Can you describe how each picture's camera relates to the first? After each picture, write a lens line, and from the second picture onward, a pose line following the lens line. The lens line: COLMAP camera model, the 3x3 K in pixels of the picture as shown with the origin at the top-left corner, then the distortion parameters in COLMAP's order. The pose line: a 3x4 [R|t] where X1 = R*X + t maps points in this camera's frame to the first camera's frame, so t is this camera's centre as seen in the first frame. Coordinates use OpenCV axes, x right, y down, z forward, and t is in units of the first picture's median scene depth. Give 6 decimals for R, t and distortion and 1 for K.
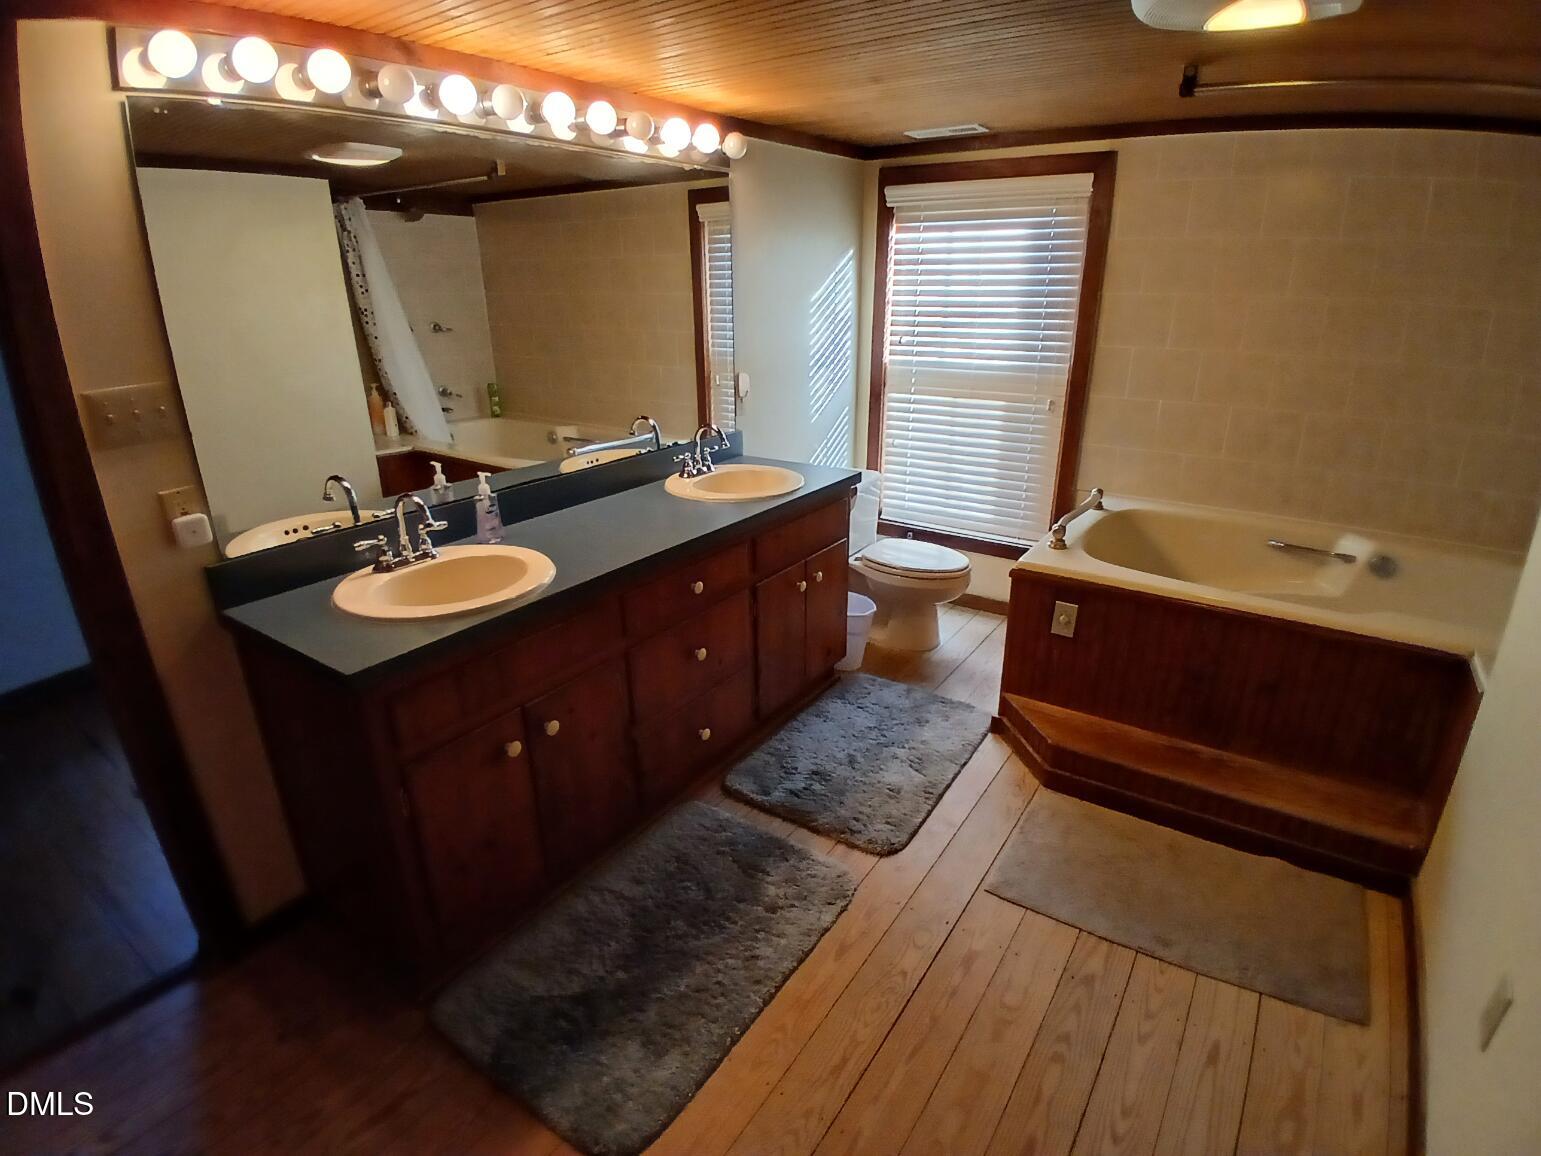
lens RADIAL K [[747.1, 0, 771.4], [0, 747.1, 568.0], [0, 0, 1]] dist [0.002290, -0.044534]
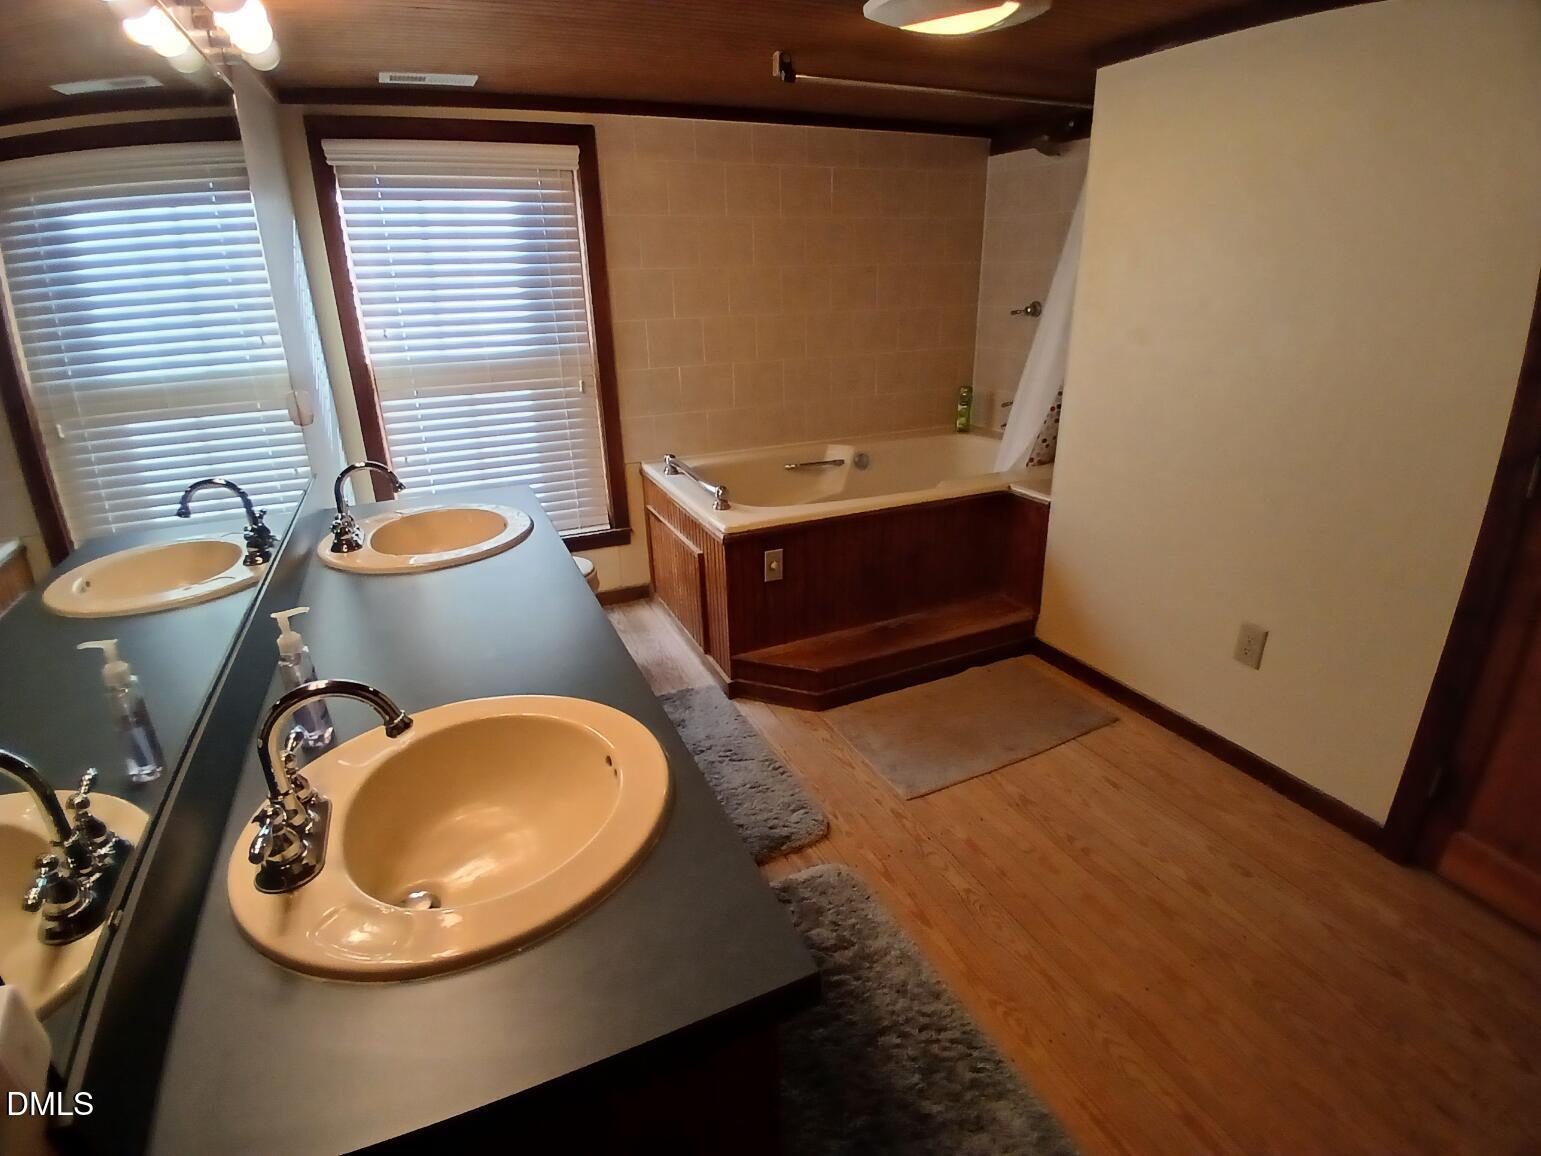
lens RADIAL K [[747.1, 0, 771.4], [0, 747.1, 568.0], [0, 0, 1]] dist [0.002290, -0.044534]
pose [[0.531245, -0.315292, 0.786365, -0.415091], [0.312574, 0.935633, 0.163974, -0.095347], [-0.787449, 0.158687, 0.595602, 0.318791]]
